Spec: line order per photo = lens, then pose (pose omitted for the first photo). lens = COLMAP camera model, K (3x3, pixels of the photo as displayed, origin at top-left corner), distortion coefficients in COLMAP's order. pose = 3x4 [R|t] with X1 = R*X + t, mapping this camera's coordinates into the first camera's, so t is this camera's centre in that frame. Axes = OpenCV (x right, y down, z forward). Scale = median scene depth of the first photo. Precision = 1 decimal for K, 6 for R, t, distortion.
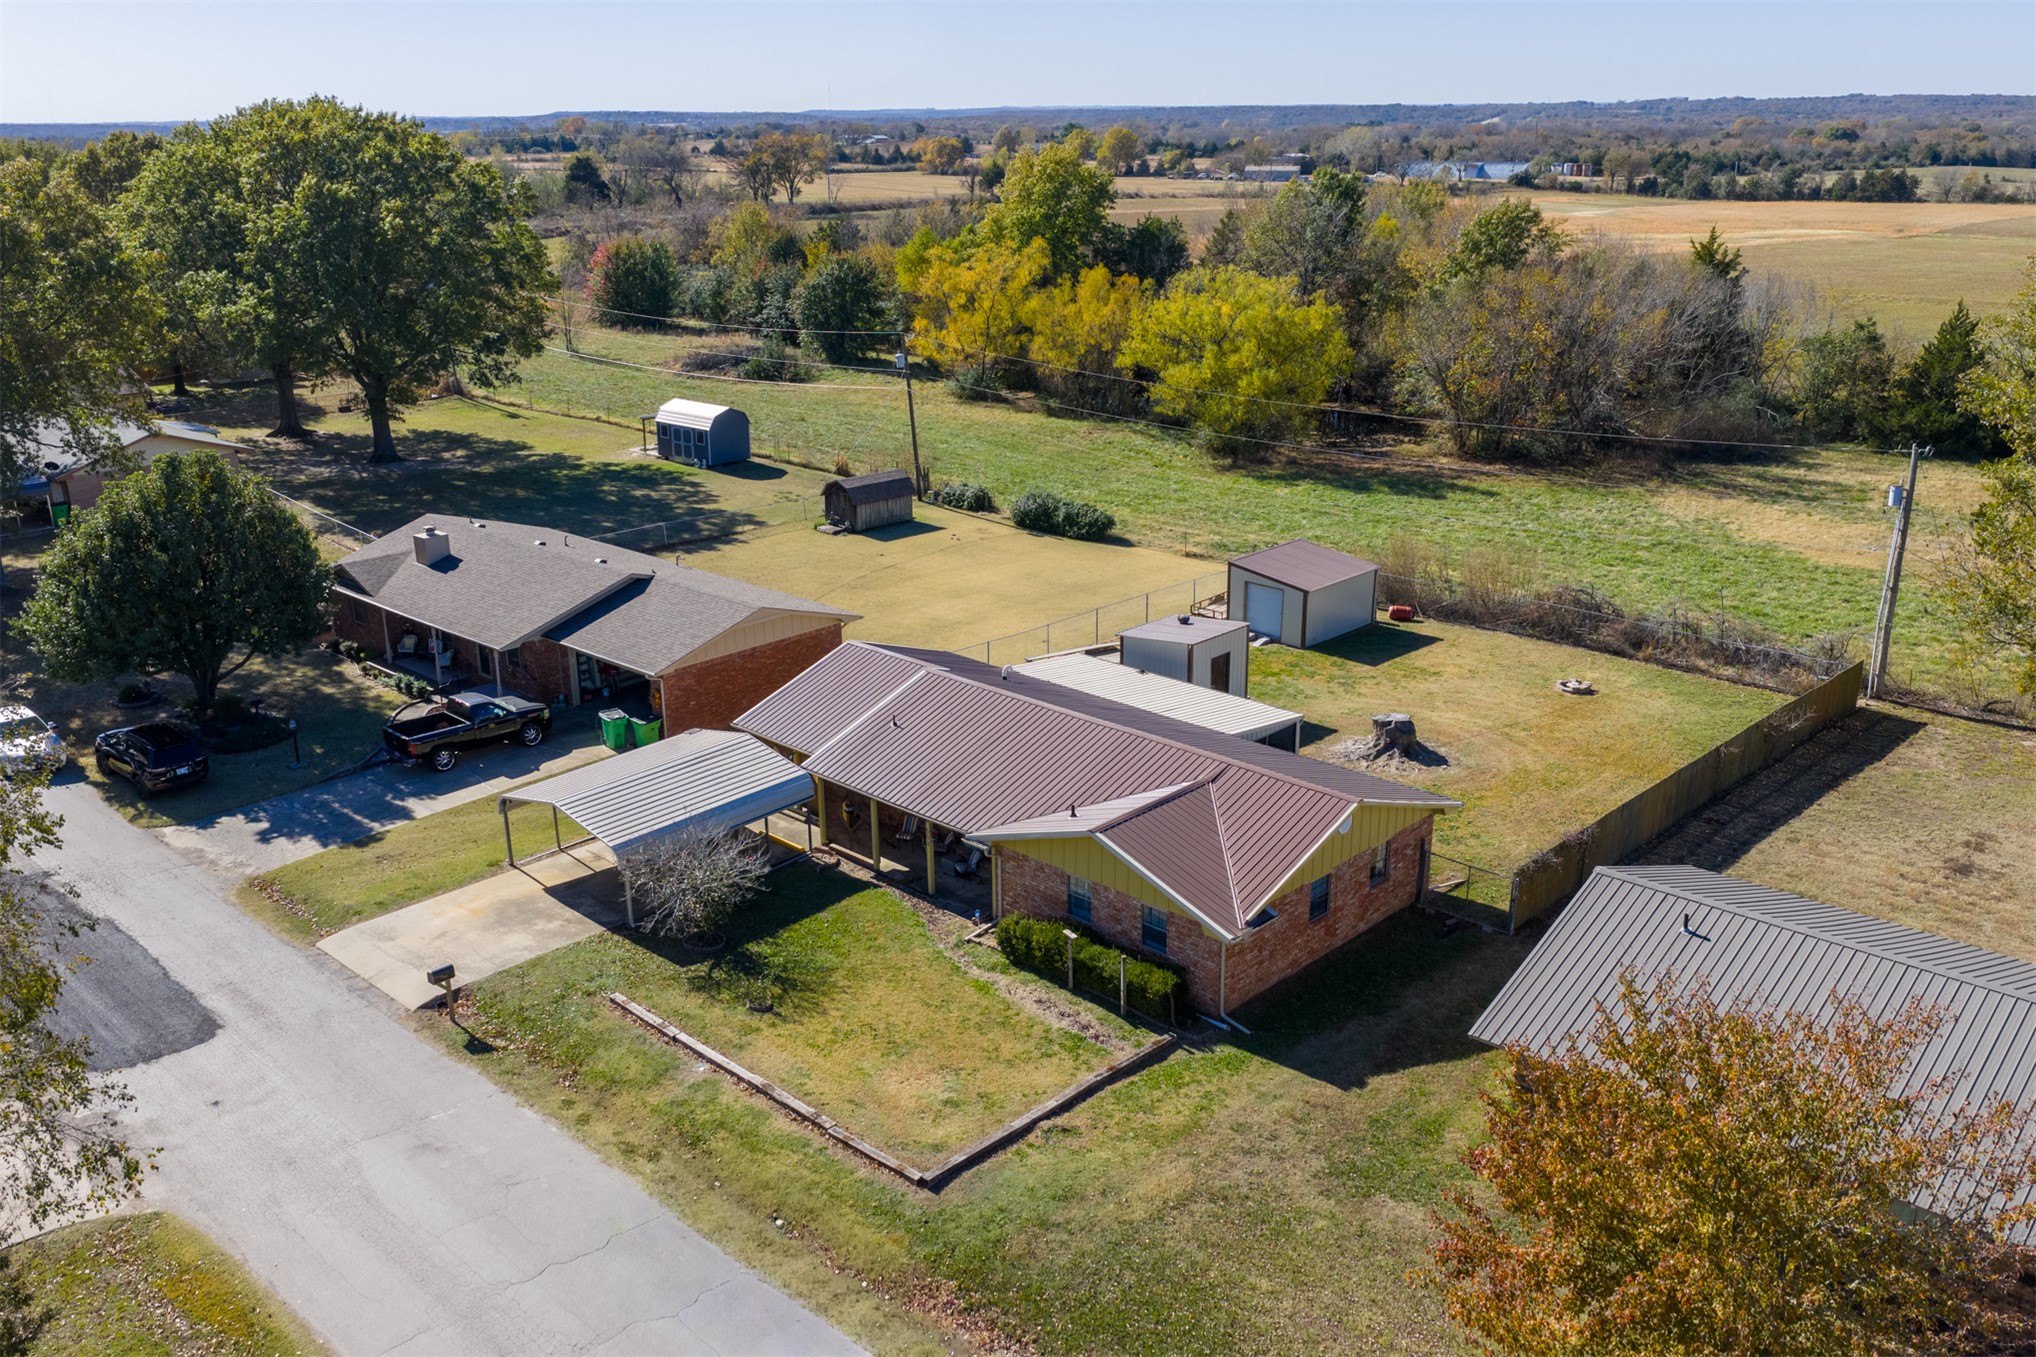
lens RADIAL K [[1673.6, 0, 1018.0], [0, 1673.6, 678.5], [0, 0, 1]] dist [0.039724, -0.087749]
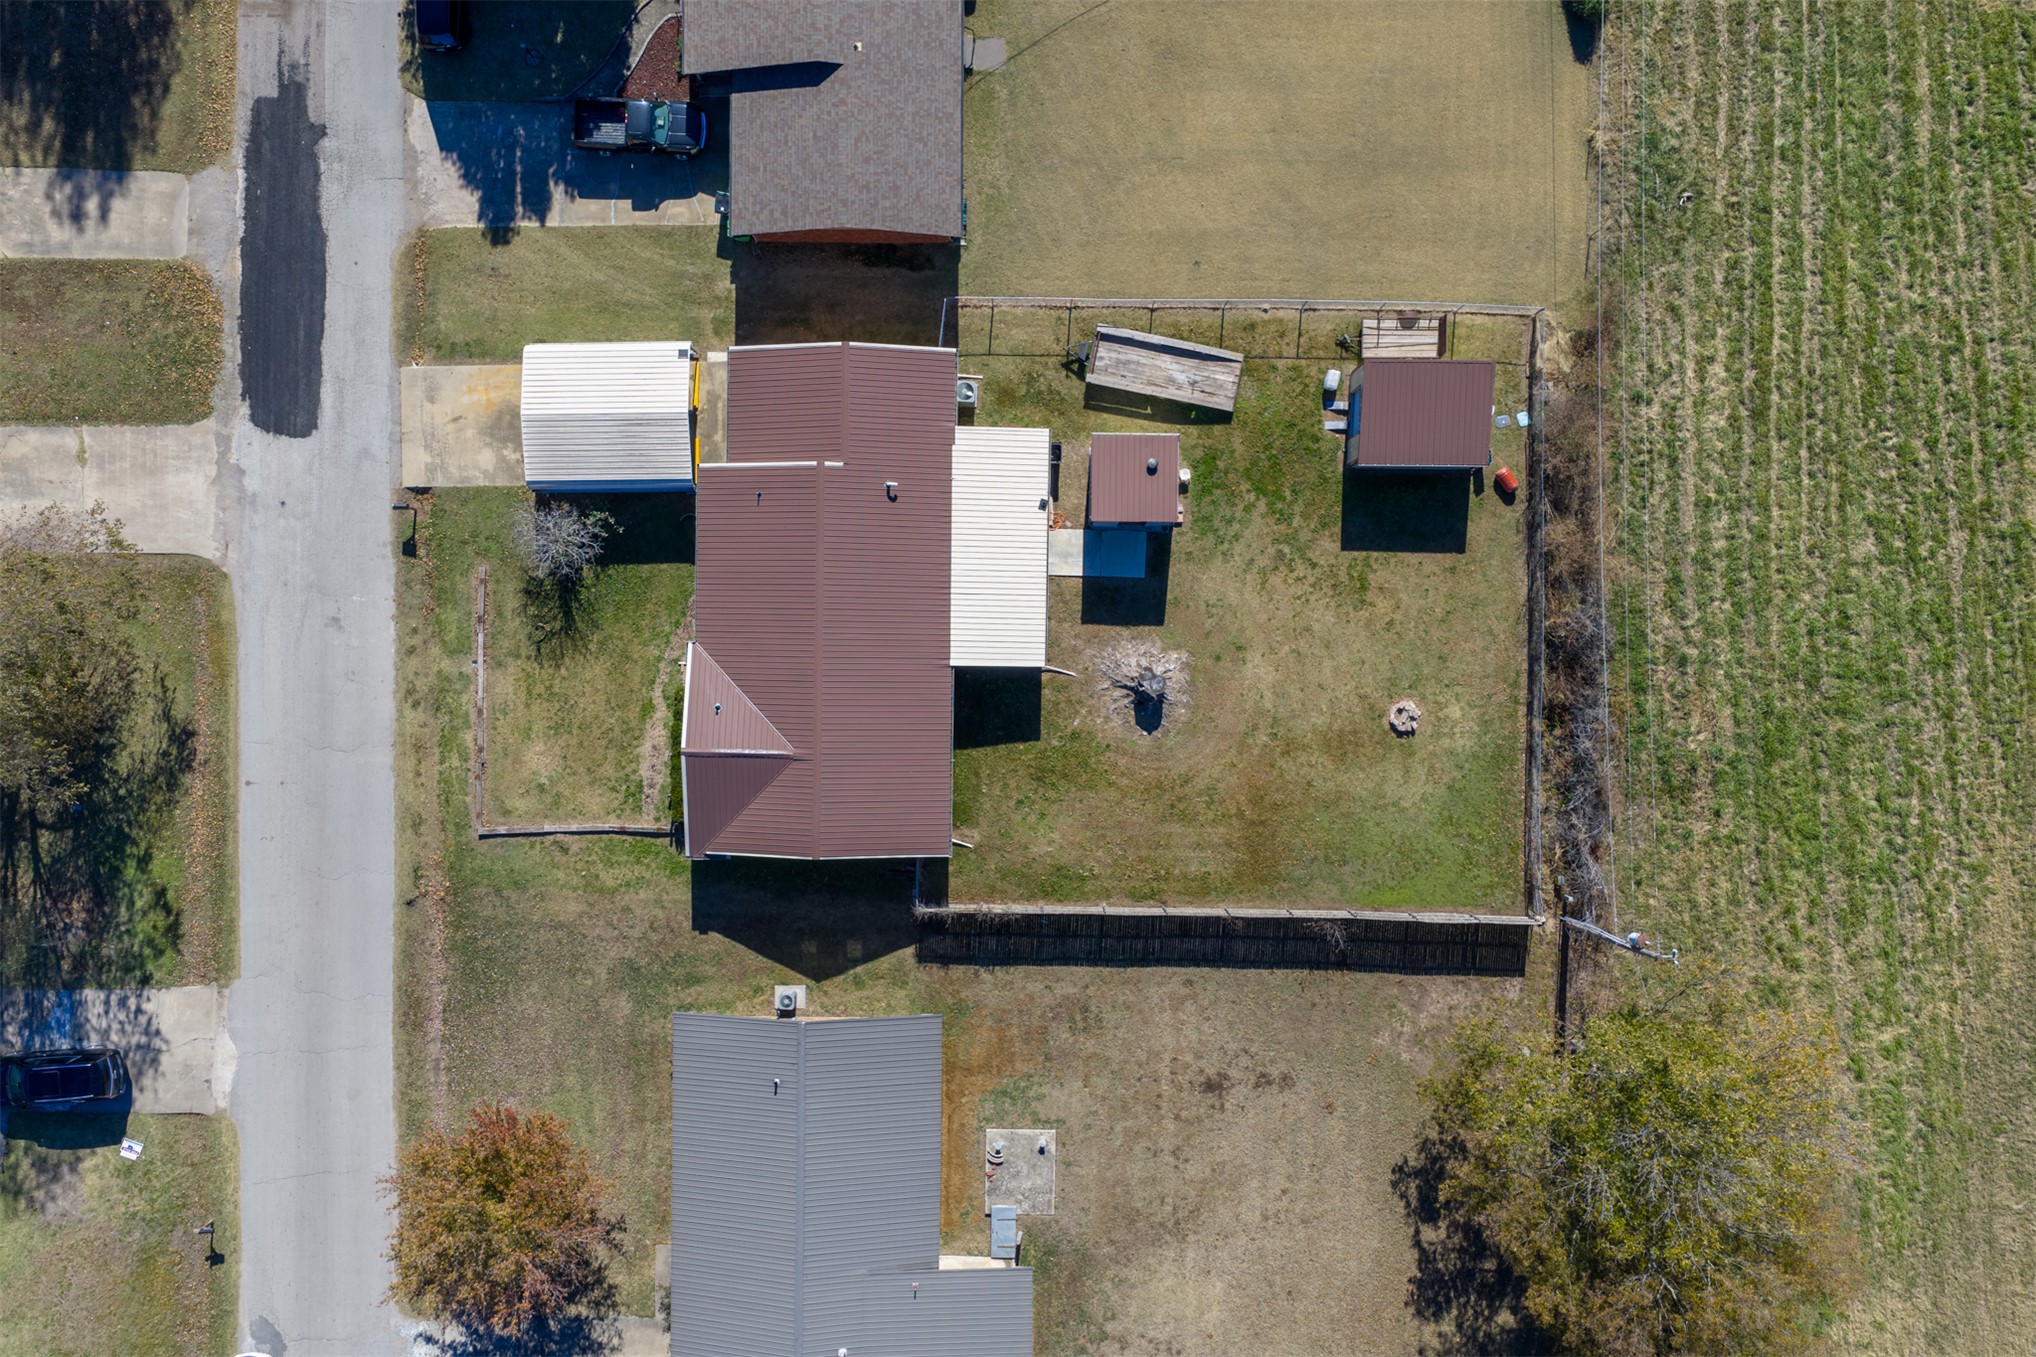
lens RADIAL K [[1690.4, 0, 1018.0], [0, 1690.4, 678.5], [0, 0, 1]] dist [0.006106, -0.005924]
pose [[0.680630, 0.732556, 0.010225, 0.134684], [-0.232215, 0.202476, 0.951357, -1.062666], [0.694852, -0.649896, 0.307922, 0.524465]]
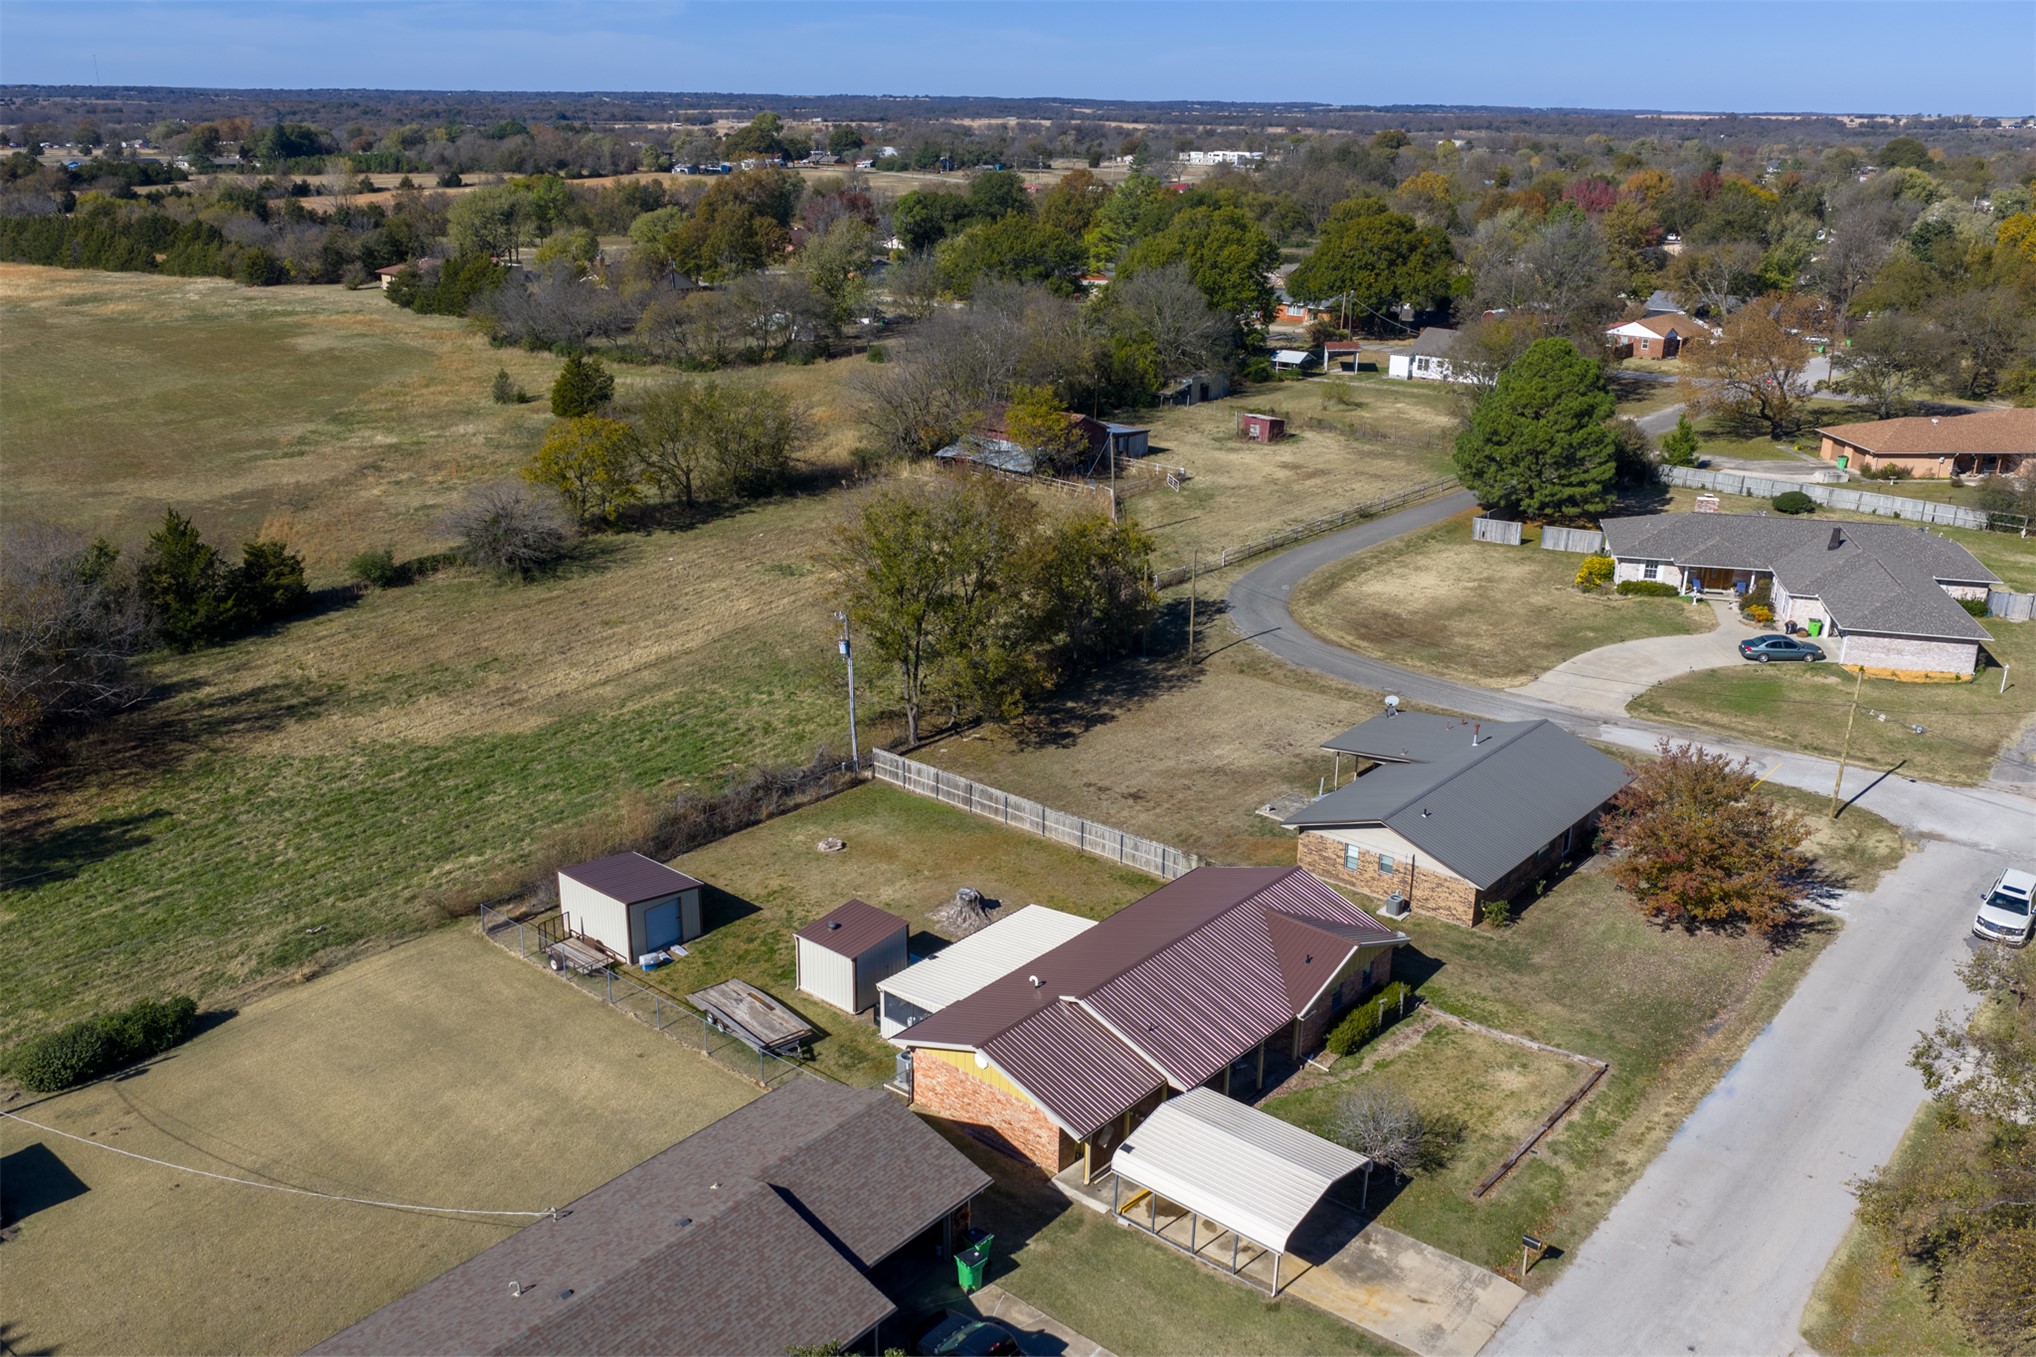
lens RADIAL K [[1683.3, 0, 1020.9], [0, 1683.3, 681.9], [0, 0, 1]] dist [0.036585, -0.069562]
pose [[-0.051659, -0.316856, 0.947066, -0.983613], [0.307373, 0.897252, 0.316956, -0.530052], [-0.950186, 0.307476, 0.051042, 0.787479]]
